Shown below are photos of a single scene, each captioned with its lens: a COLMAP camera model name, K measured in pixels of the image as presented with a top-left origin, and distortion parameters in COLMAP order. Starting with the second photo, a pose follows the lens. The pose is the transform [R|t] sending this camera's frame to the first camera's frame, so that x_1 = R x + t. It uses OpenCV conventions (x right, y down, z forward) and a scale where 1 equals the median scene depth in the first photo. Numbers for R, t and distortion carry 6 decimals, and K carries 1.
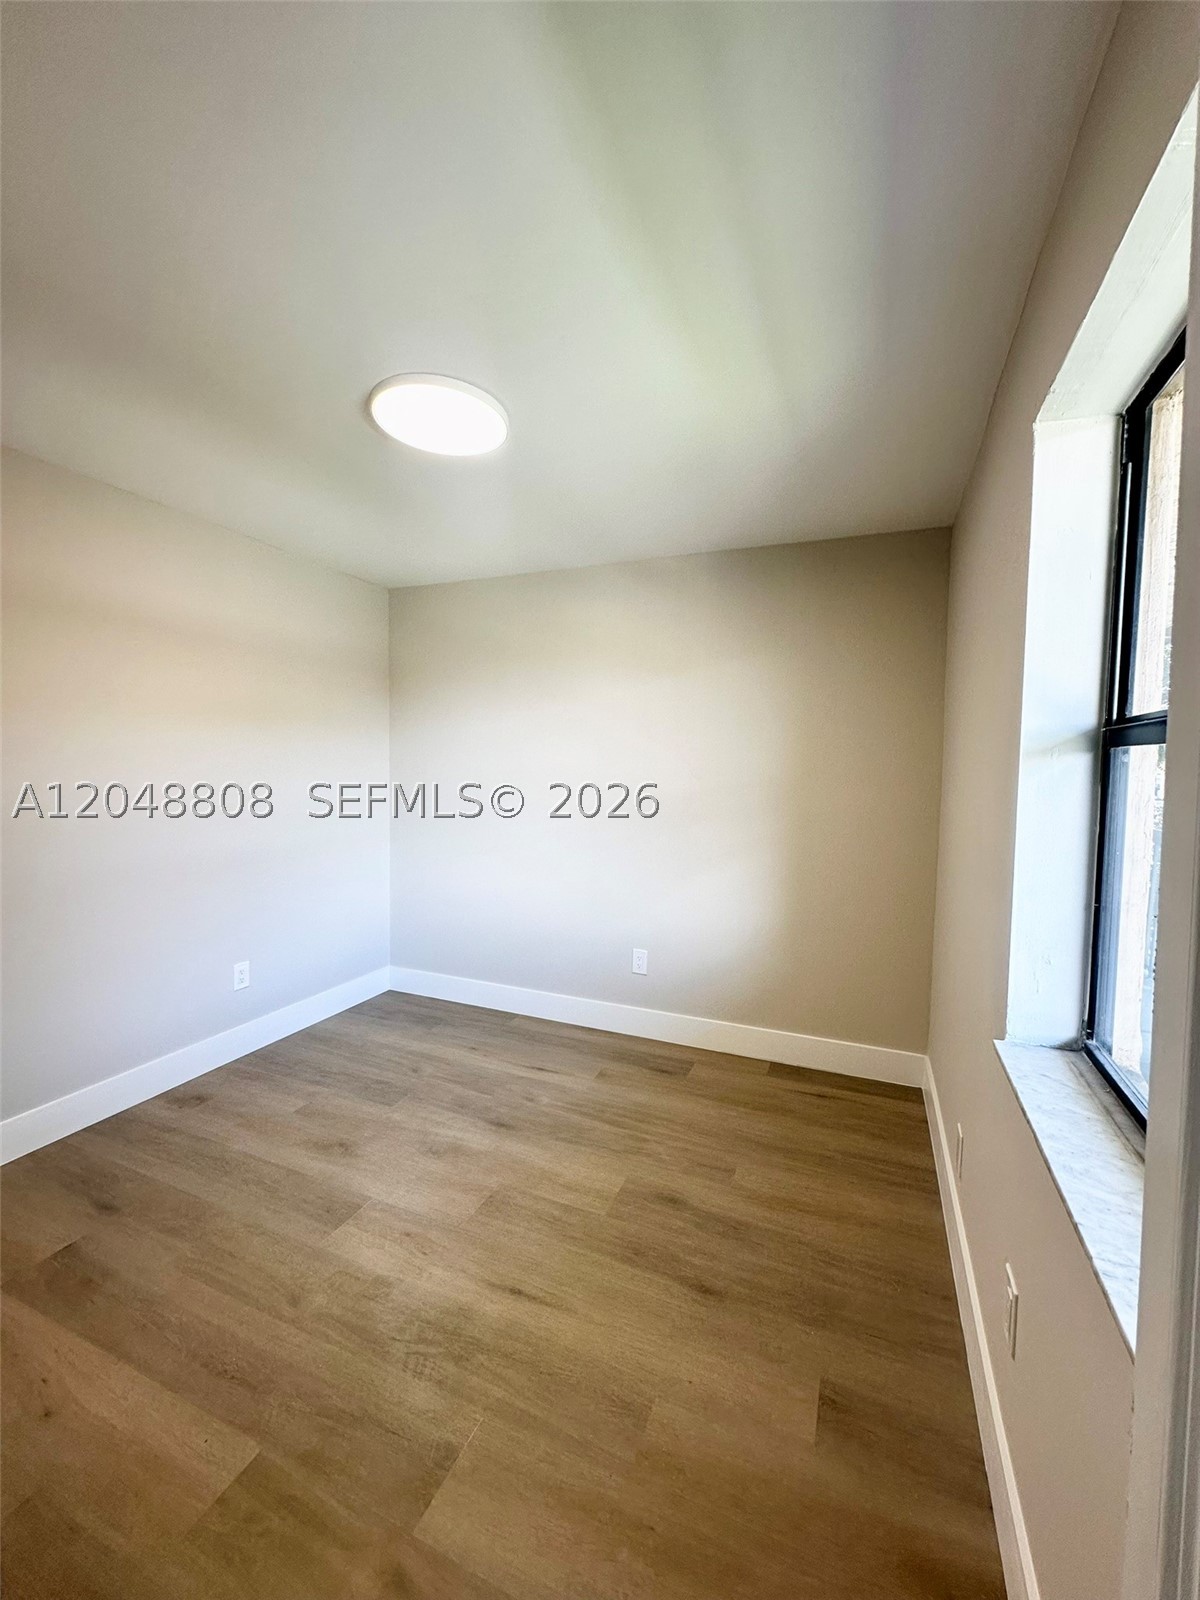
lens RADIAL K [[640.5, 0, 598.1], [0, 640.5, 795.2], [0, 0, 1]] dist [-0.003475, 0.000524]
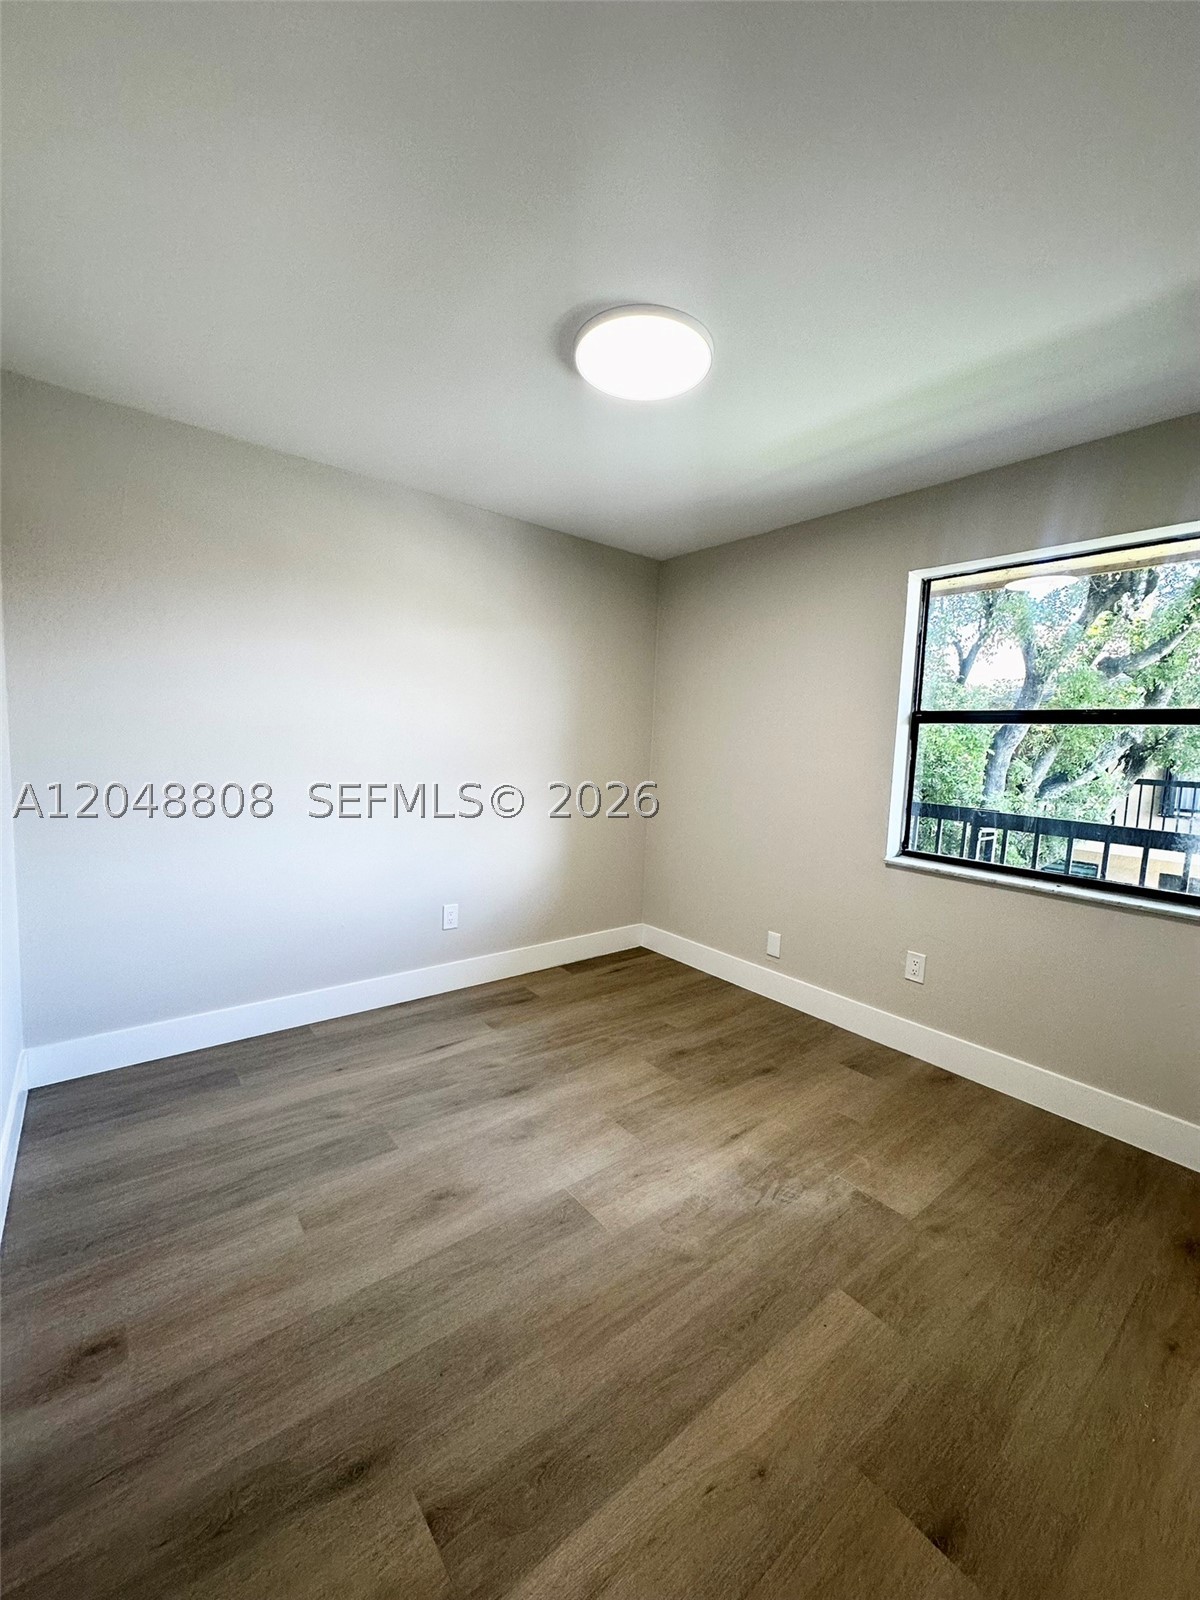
lens RADIAL K [[640.5, 0, 598.1], [0, 640.5, 795.2], [0, 0, 1]] dist [-0.003475, 0.000524]
pose [[0.475944, -0.073731, 0.876380, -0.956930], [0.009482, 0.996852, 0.078717, -0.004970], [-0.879425, -0.029155, 0.475145, 0.469878]]
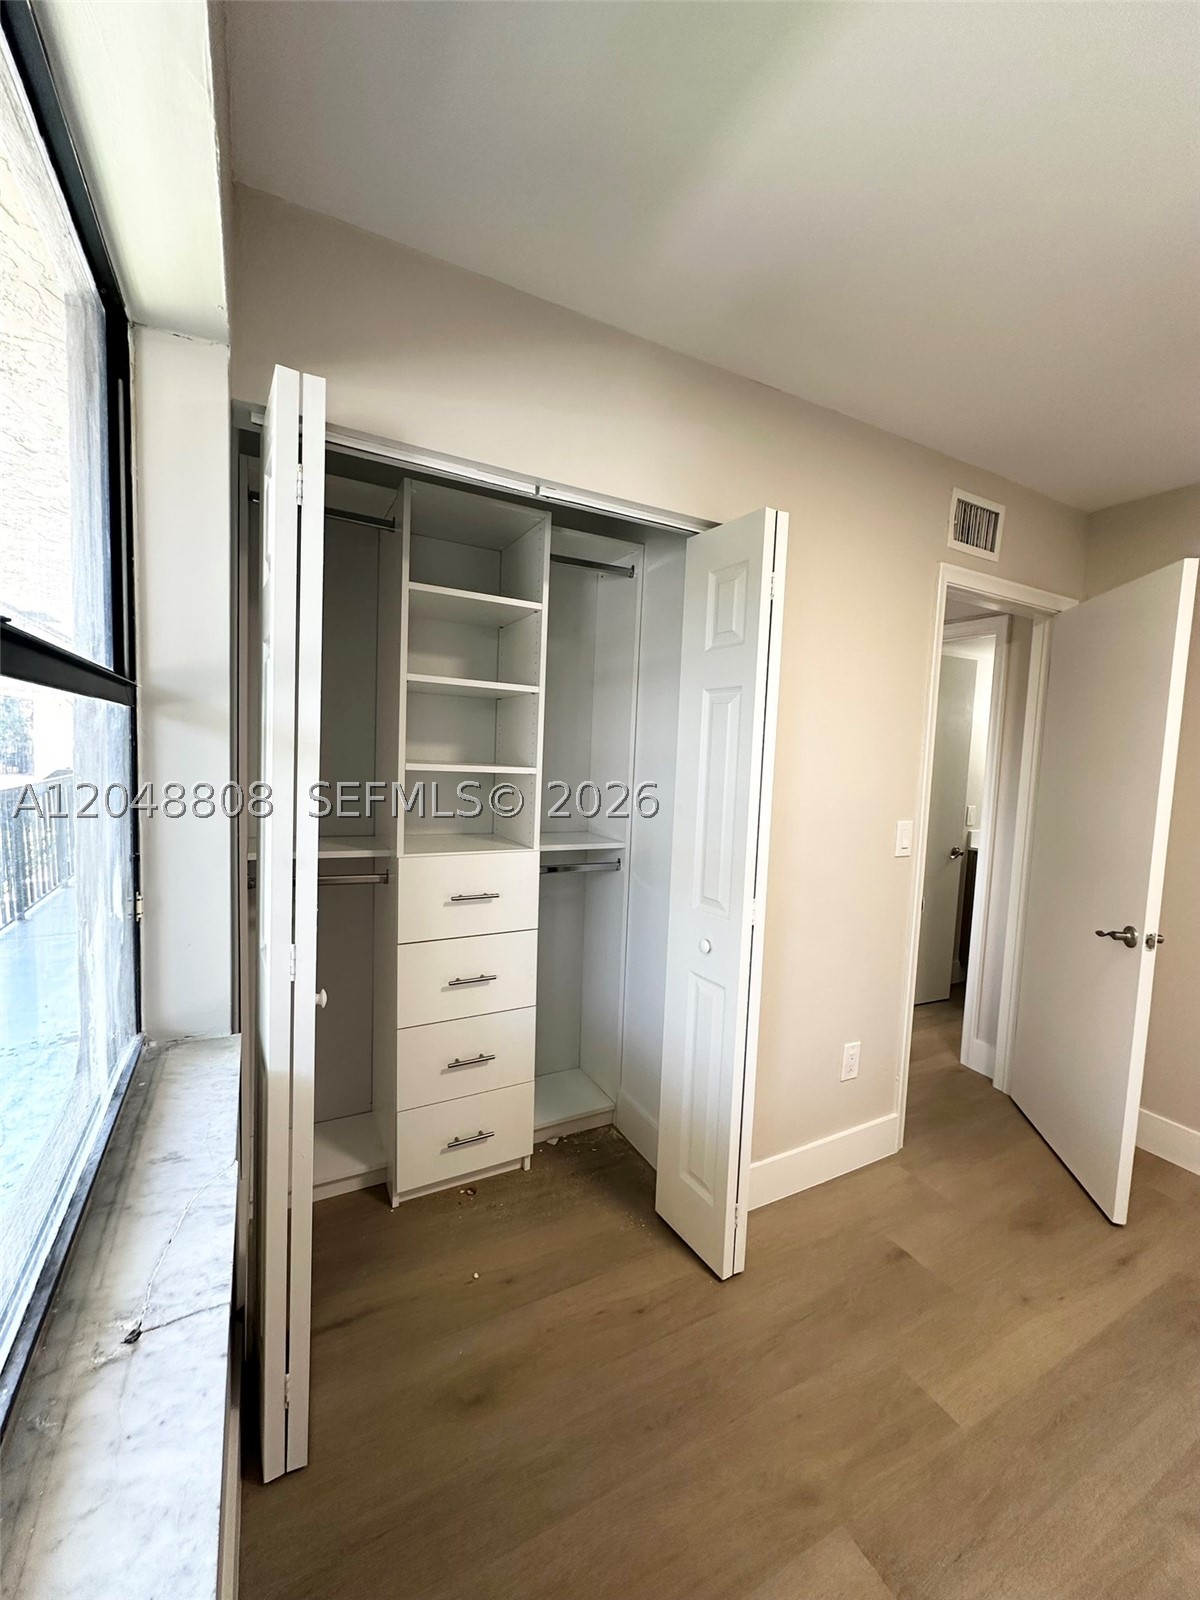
lens RADIAL K [[640.5, 0, 598.1], [0, 640.5, 795.2], [0, 0, 1]] dist [-0.003475, 0.000524]
pose [[-0.621785, 0.014944, -0.783045, 0.353764], [-0.084813, 0.992653, 0.086291, -0.023536], [0.778582, 0.120066, -0.615949, 0.579358]]
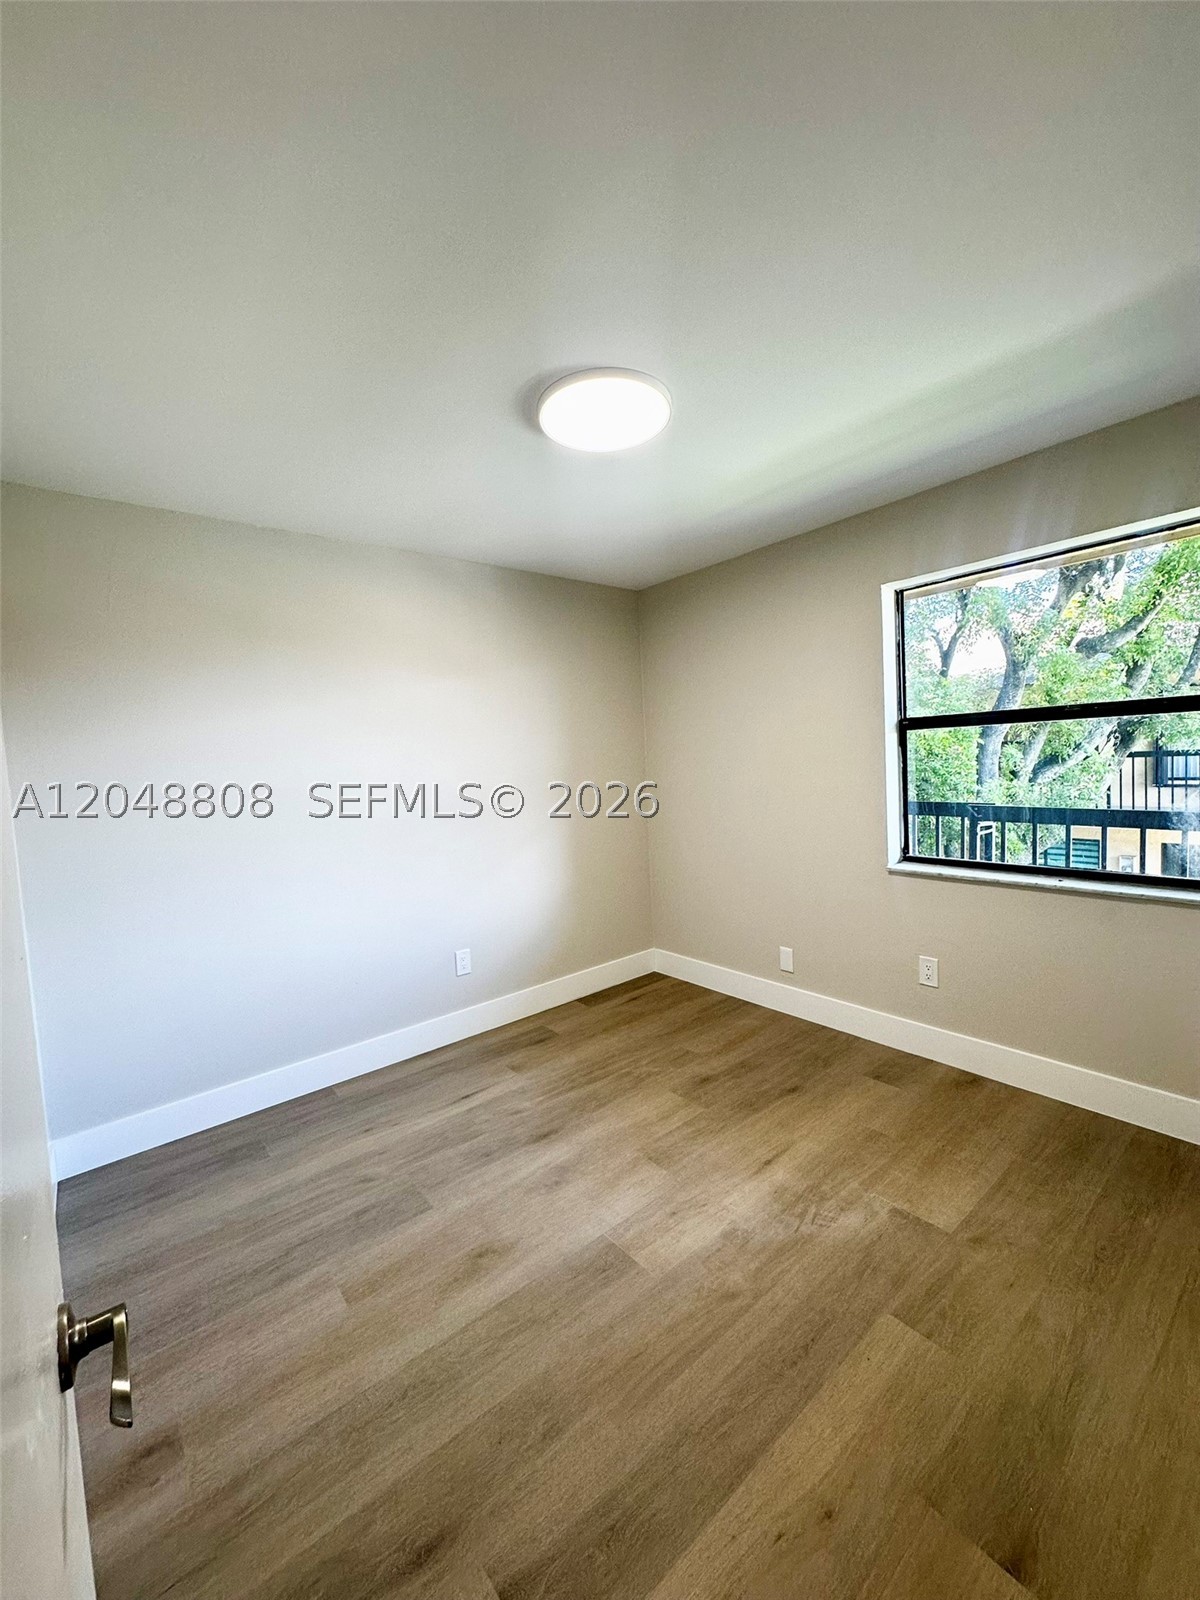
lens RADIAL K [[640.5, 0, 598.1], [0, 640.5, 795.2], [0, 0, 1]] dist [-0.003475, 0.000524]
pose [[0.464357, -0.092336, 0.880822, -0.968803], [0.101308, 0.993560, 0.050747, -0.038385], [-0.879835, 0.065670, 0.470721, 0.466084]]
